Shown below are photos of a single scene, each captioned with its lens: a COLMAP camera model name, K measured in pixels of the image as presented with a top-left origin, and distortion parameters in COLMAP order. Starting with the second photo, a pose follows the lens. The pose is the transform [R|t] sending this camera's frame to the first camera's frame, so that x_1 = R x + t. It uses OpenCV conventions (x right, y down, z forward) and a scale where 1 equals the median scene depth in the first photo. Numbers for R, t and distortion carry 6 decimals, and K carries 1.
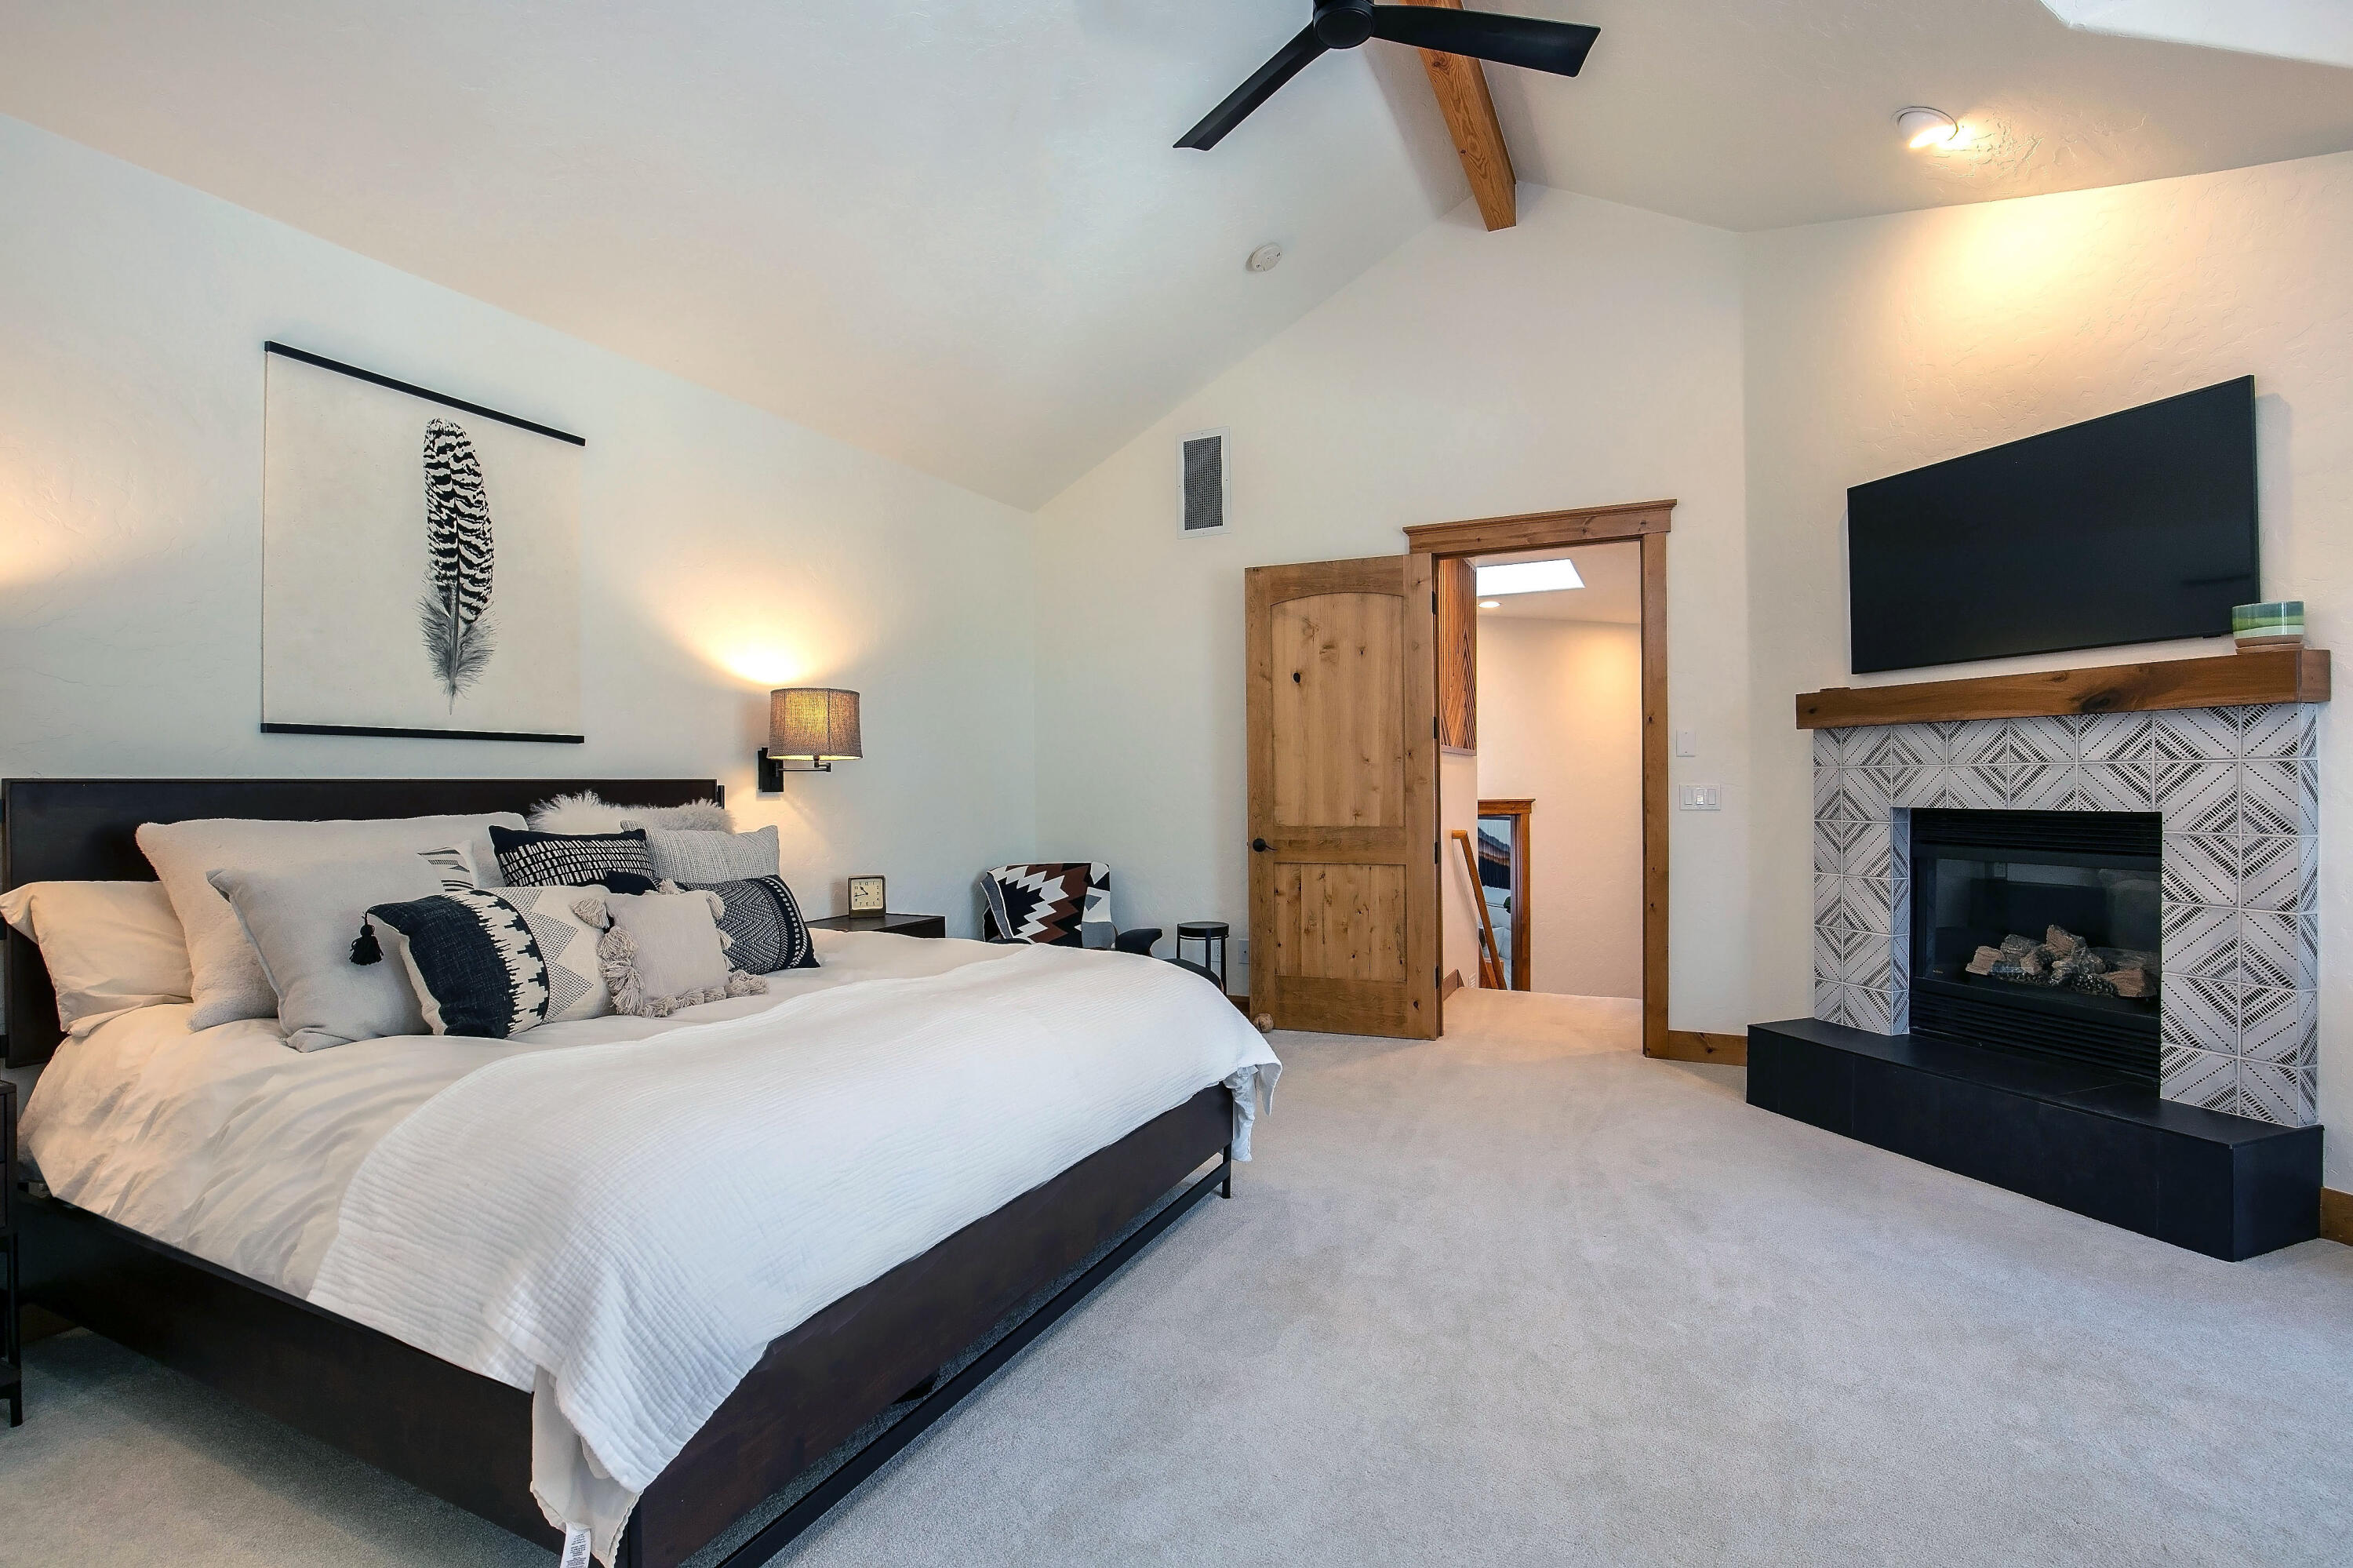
lens RADIAL K [[1110.9, 0, 1176.5], [0, 1110.9, 784.0], [0, 0, 1]] dist [0.003276, 0.000272]
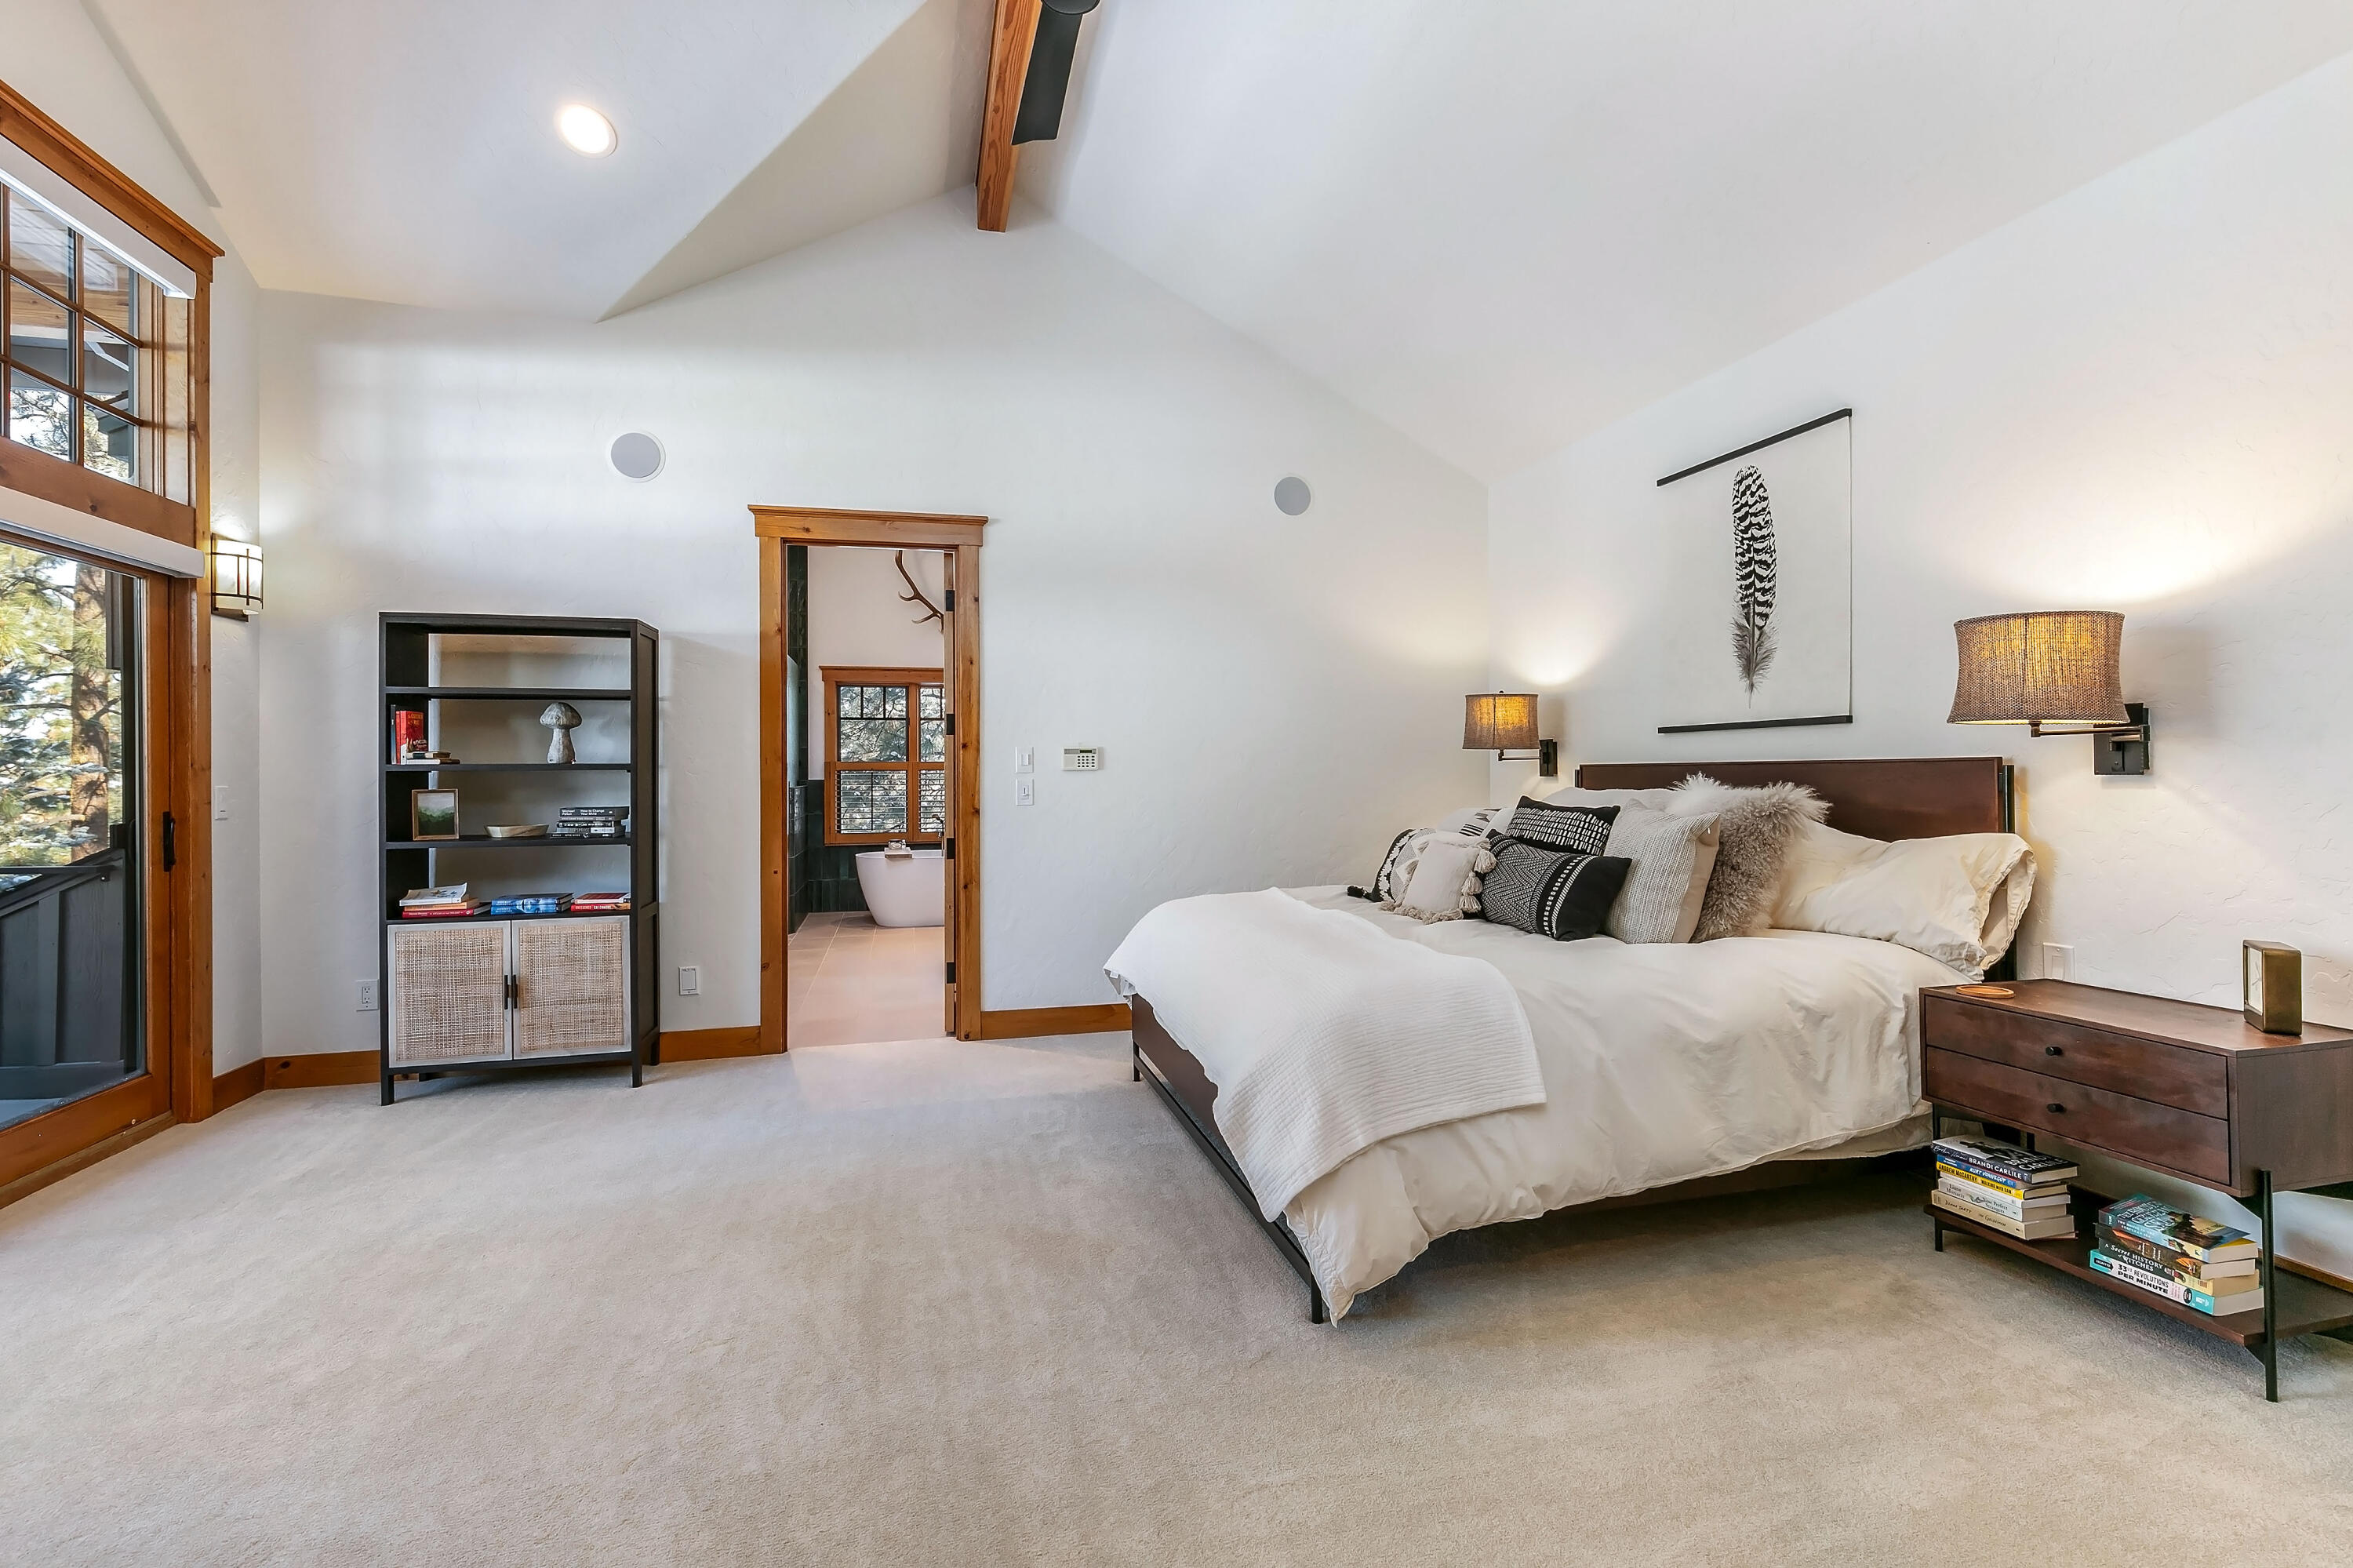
lens RADIAL K [[1112.4, 0, 1224.5], [0, 1112.4, 813.5], [0, 0, 1]] dist [0.003312, -0.000153]
pose [[-0.735802, 0.027552, -0.676637, 0.589787], [0.003475, 0.999312, 0.036912, 0.005468], [0.677188, 0.024809, -0.735391, 1.493639]]
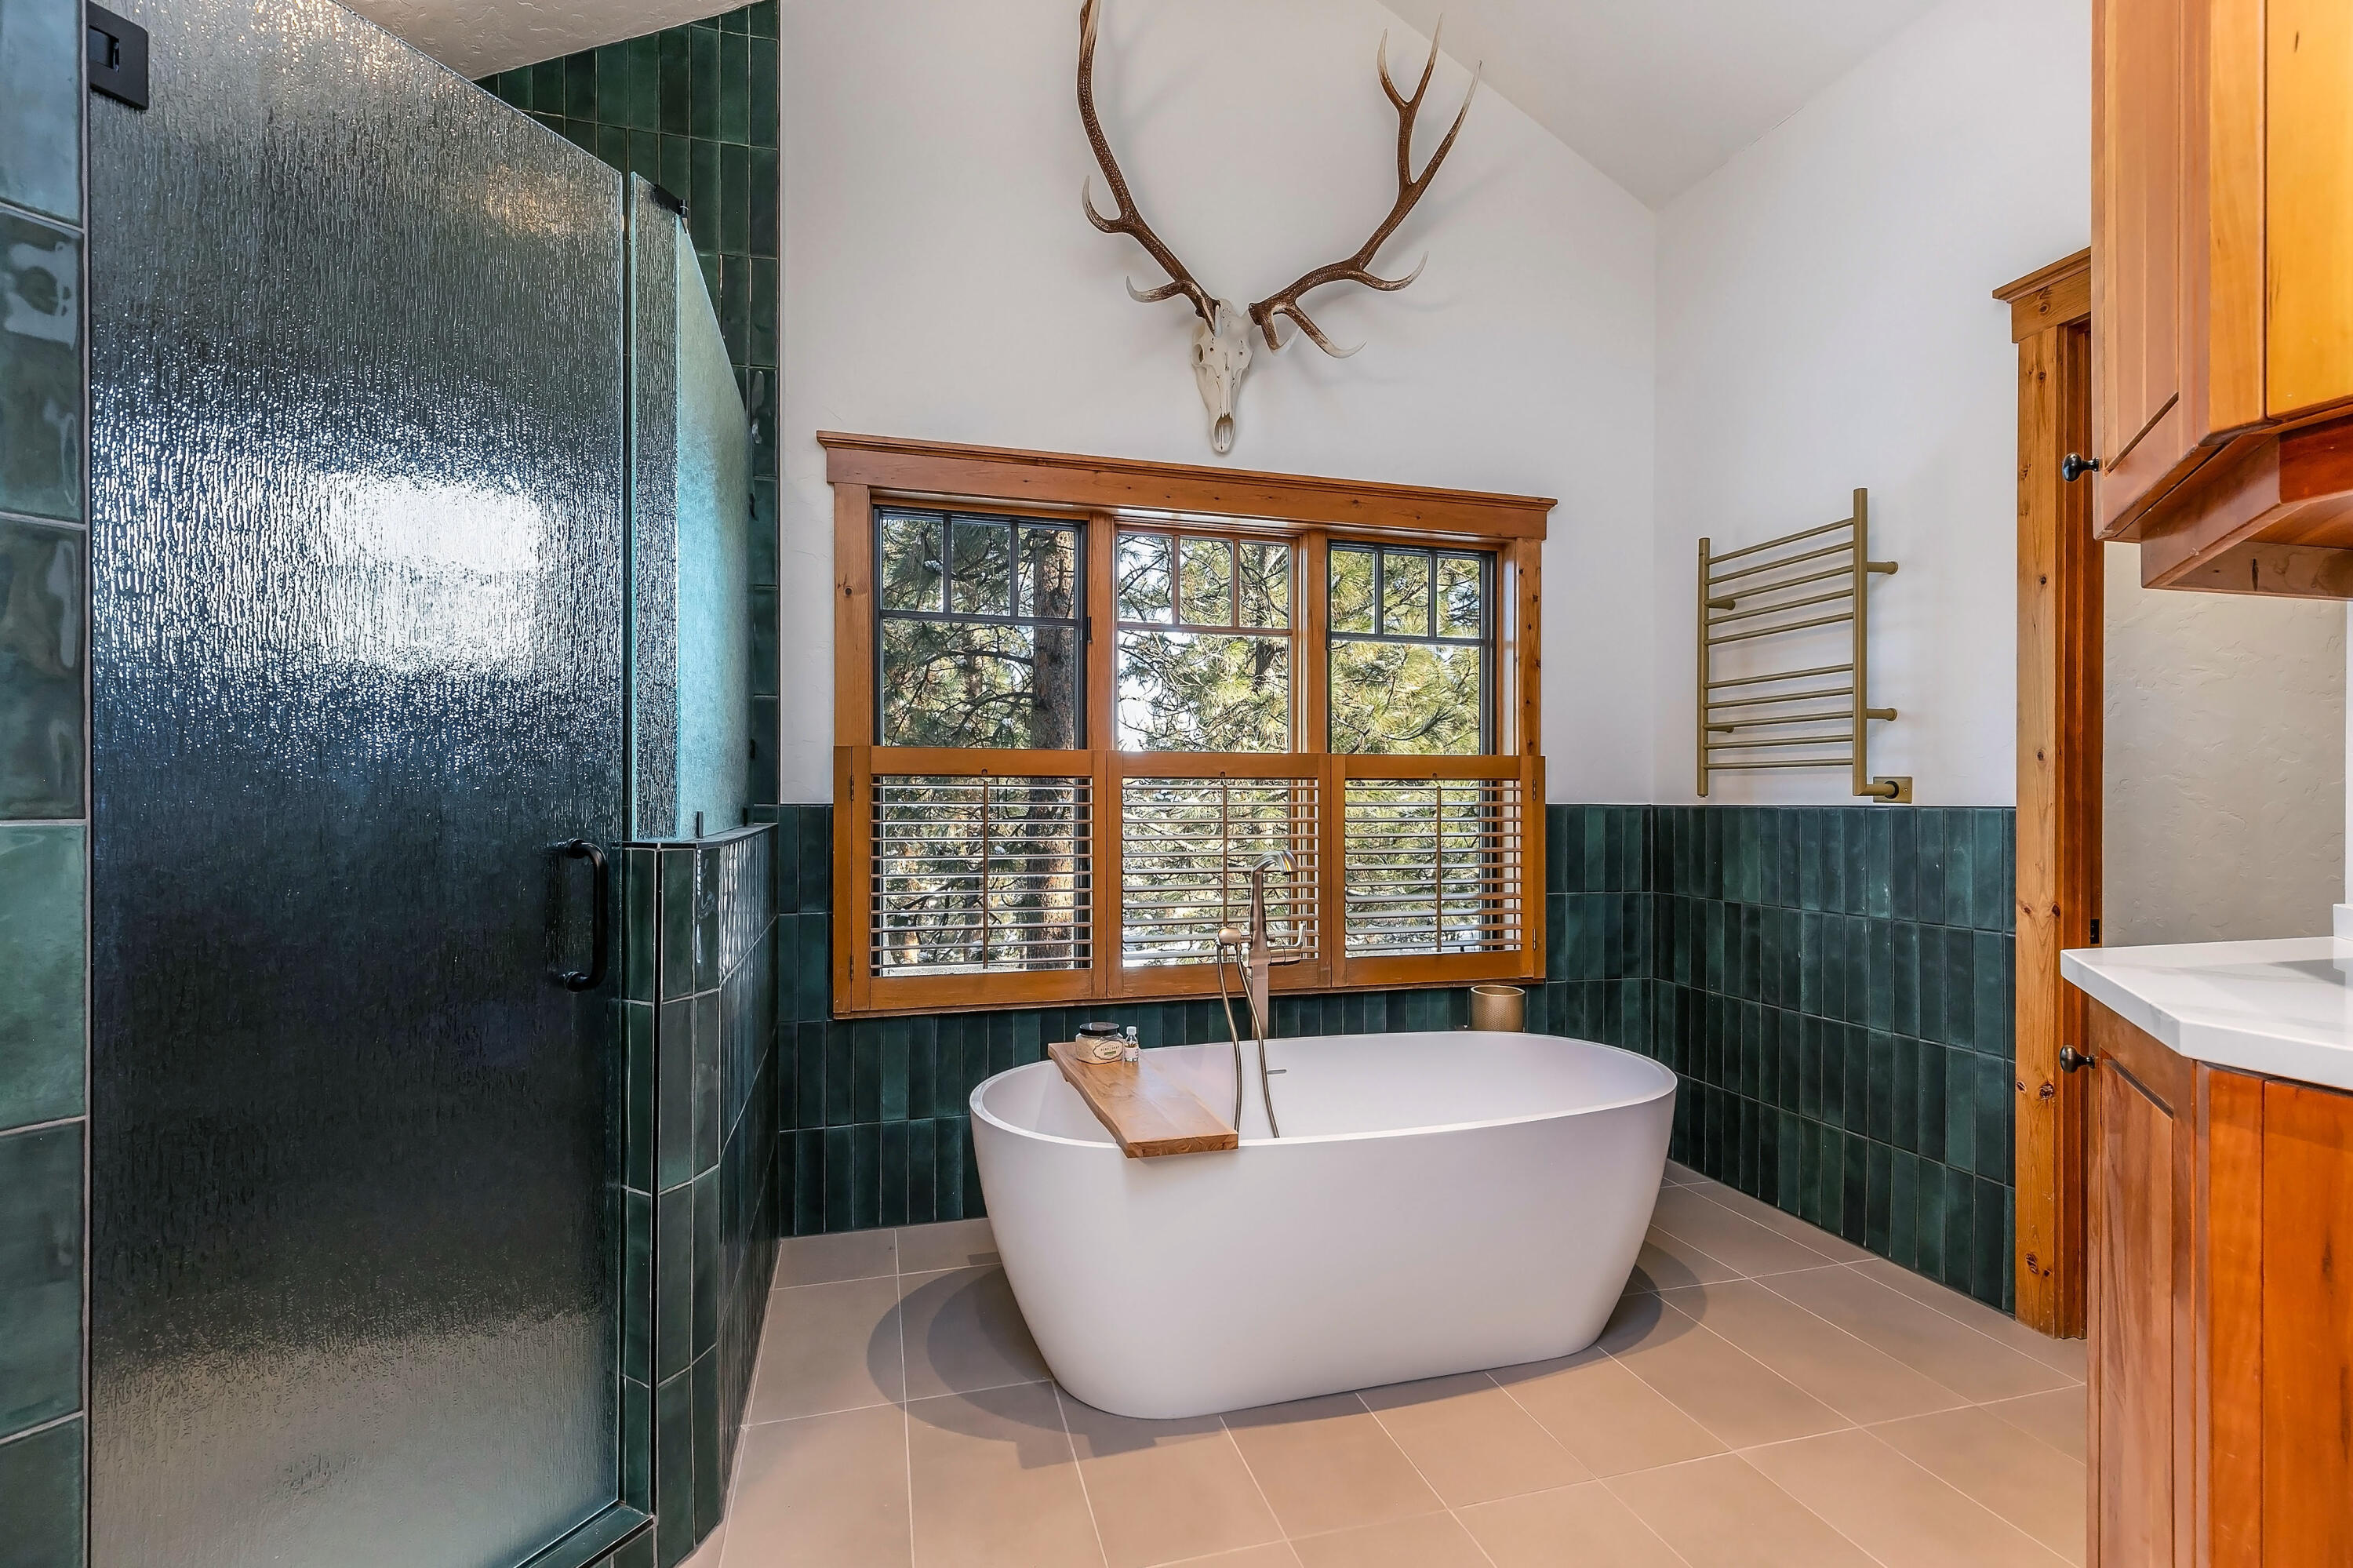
lens RADIAL K [[1112.4, 0, 1224.5], [0, 1112.4, 813.5], [0, 0, 1]] dist [0.003312, -0.000153]
pose [[-0.725948, 0.015157, -0.687583, 0.323490], [0.003031, 0.999818, 0.018840, 0.008051], [0.687743, 0.011593, -0.725862, 0.844854]]
